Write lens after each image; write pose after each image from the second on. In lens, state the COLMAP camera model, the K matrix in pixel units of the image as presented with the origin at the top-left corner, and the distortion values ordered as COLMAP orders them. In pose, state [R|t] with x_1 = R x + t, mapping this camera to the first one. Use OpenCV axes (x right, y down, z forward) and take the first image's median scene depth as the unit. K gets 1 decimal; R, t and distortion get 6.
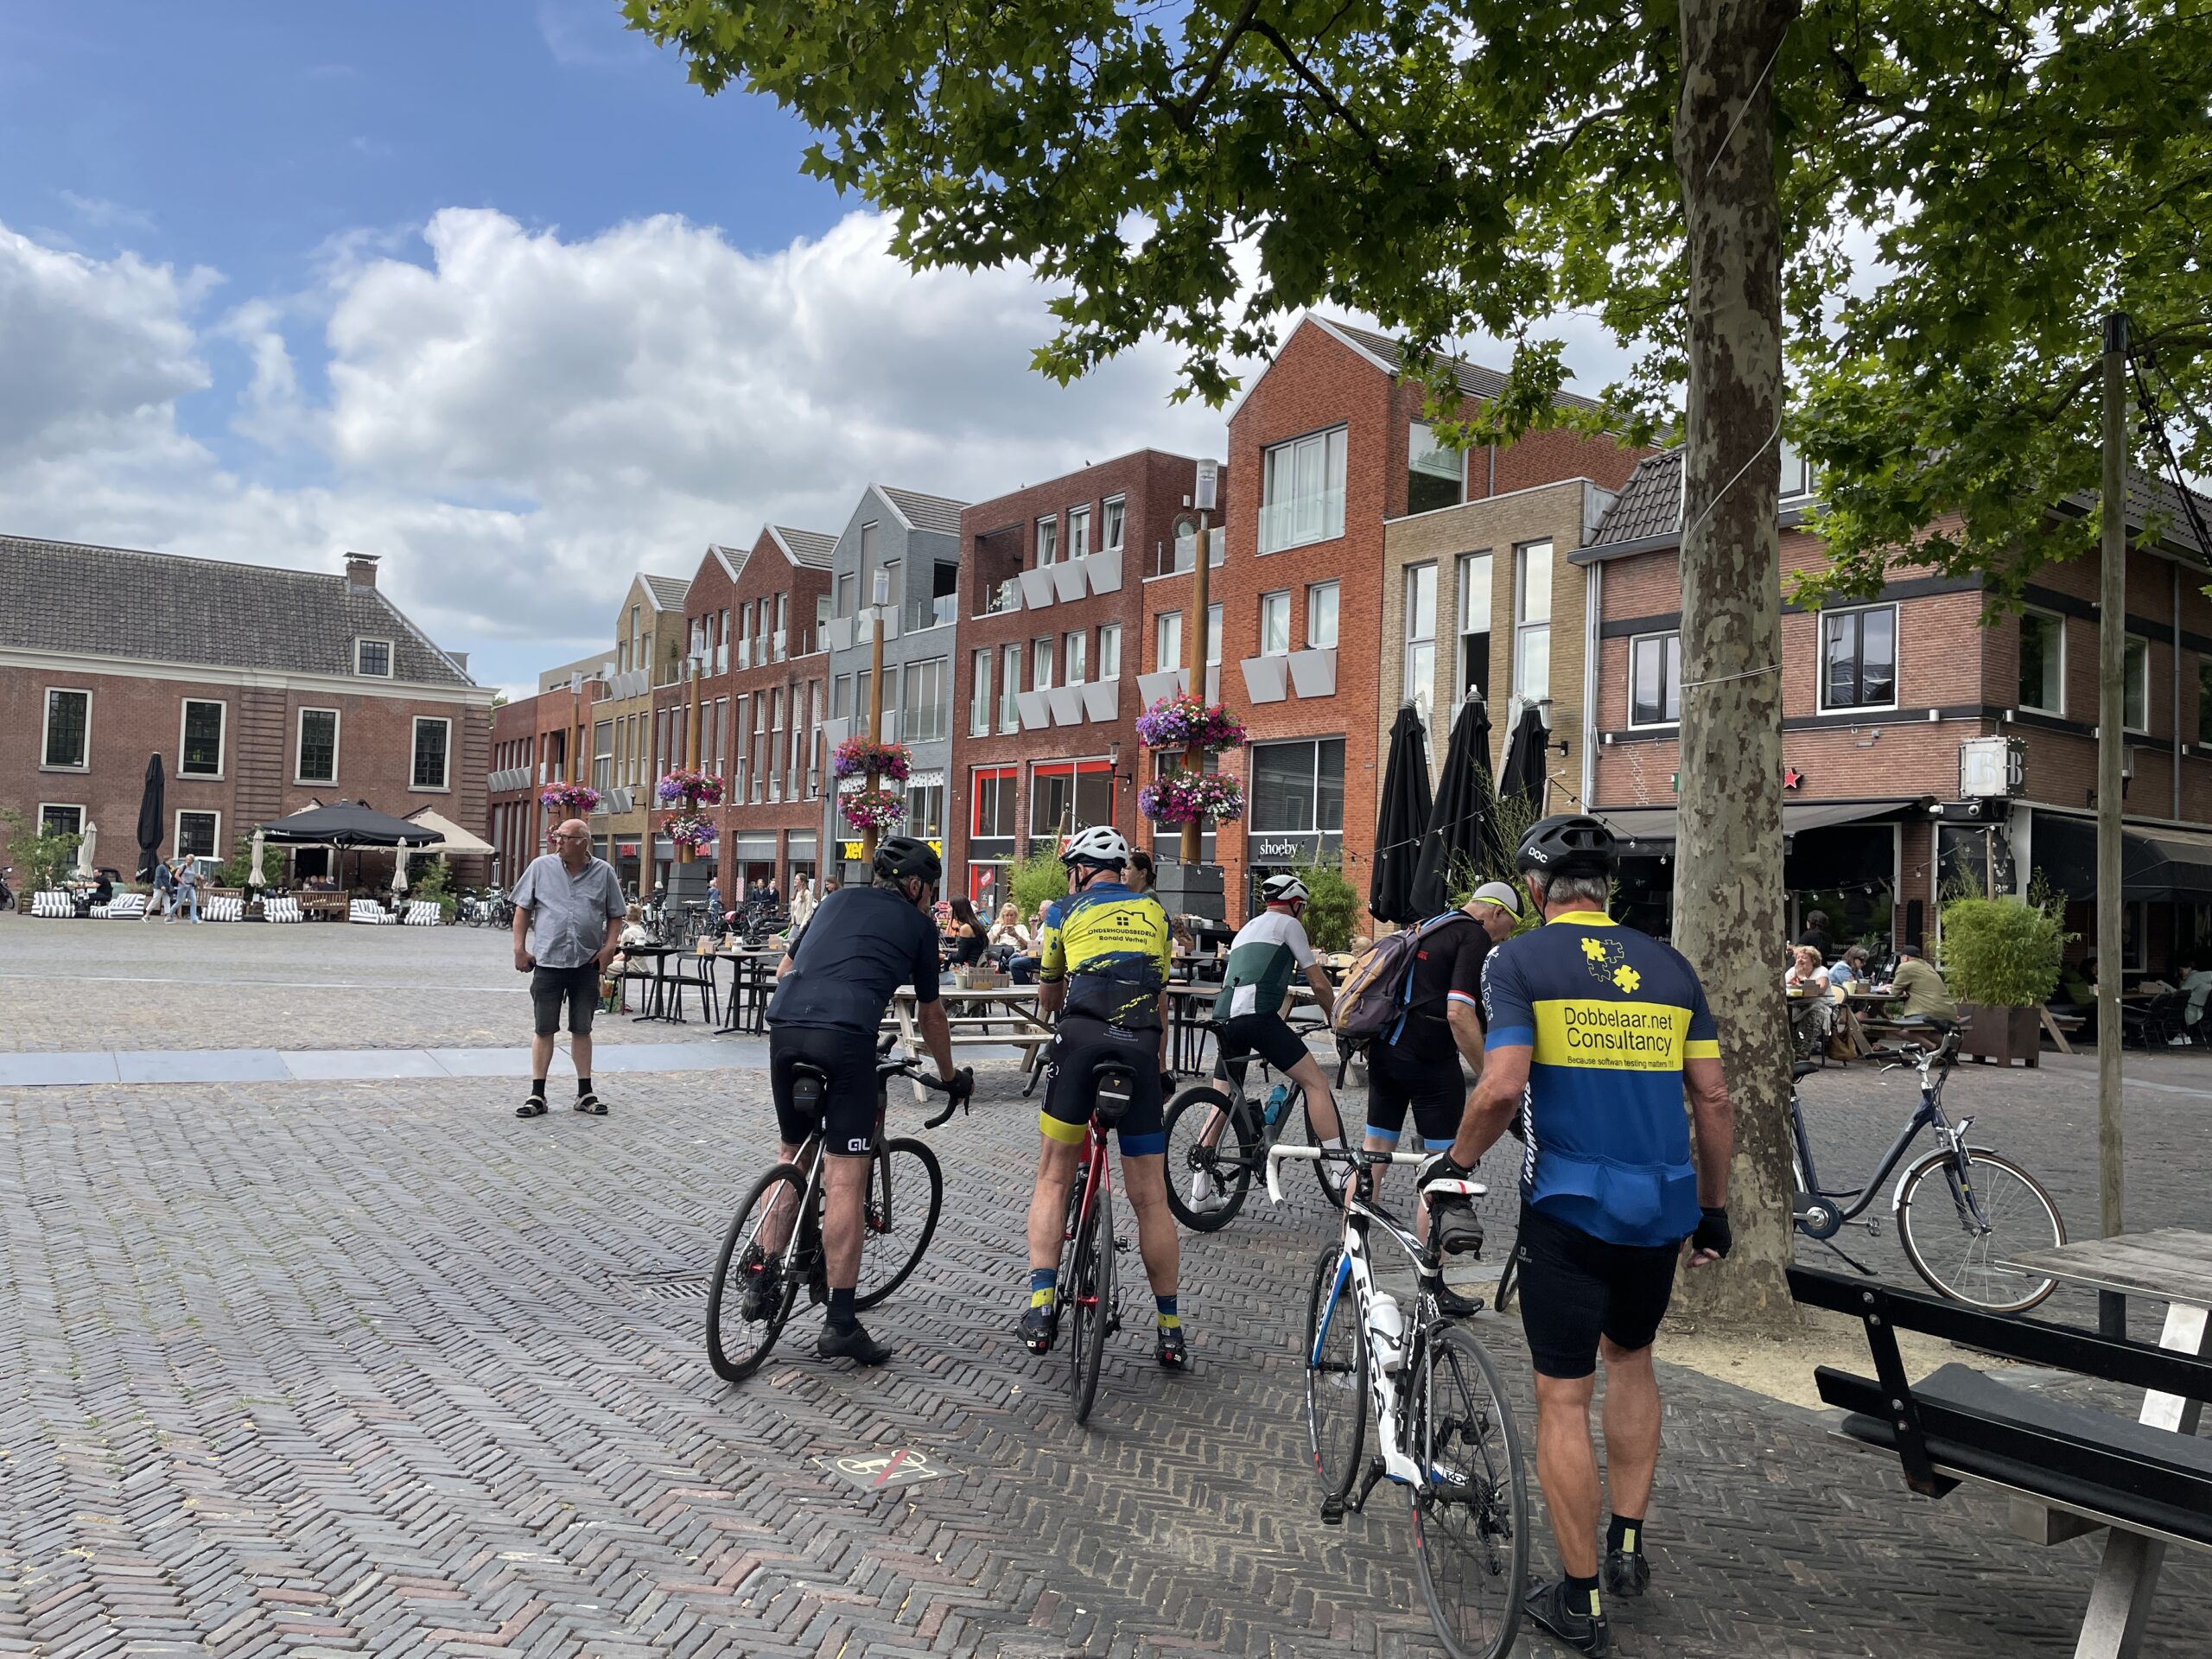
lens RADIAL K [[1676.2, 0, 1105.0], [0, 1676.2, 823.6], [0, 0, 1]] dist [0.035450, -0.004905]
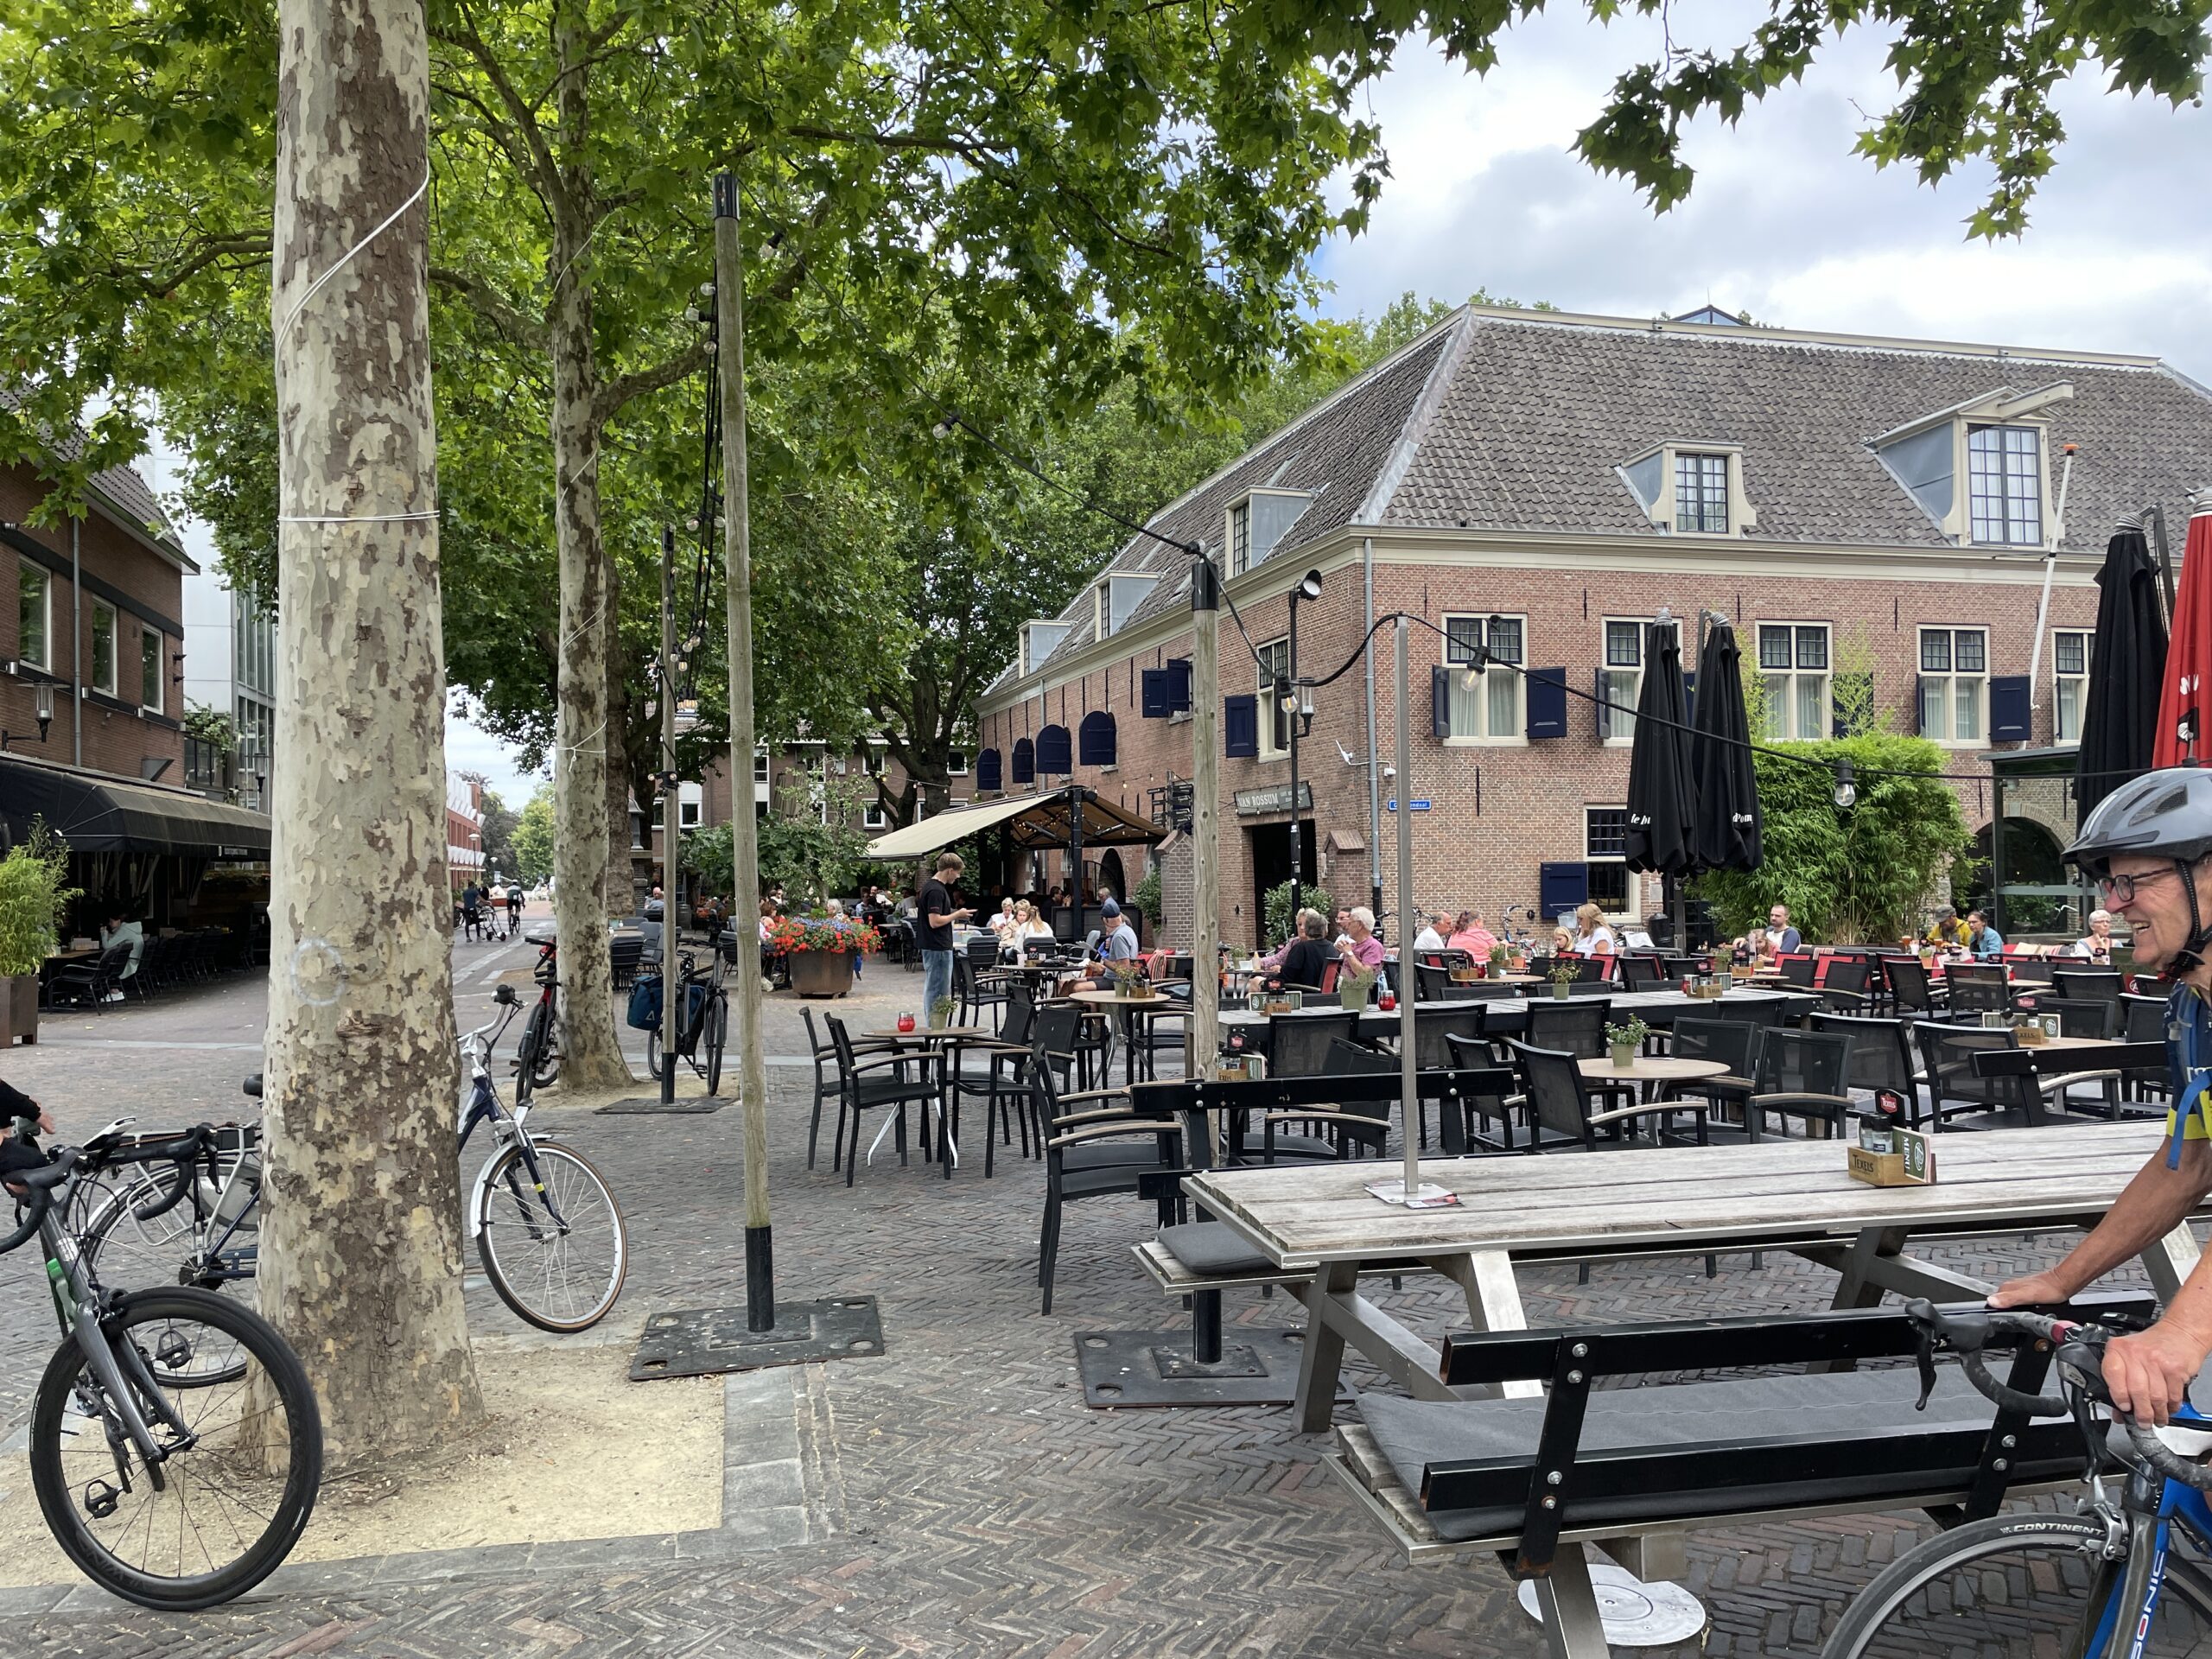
lens RADIAL K [[1676.2, 0, 1106.4], [0, 1676.2, 841.8], [0, 0, 1]] dist [0.035450, -0.004905]
pose [[0.373502, -0.023032, 0.927343, -0.157134], [-0.011850, 0.999492, 0.029596, 0.020847], [-0.927554, -0.022044, 0.373040, 0.475173]]
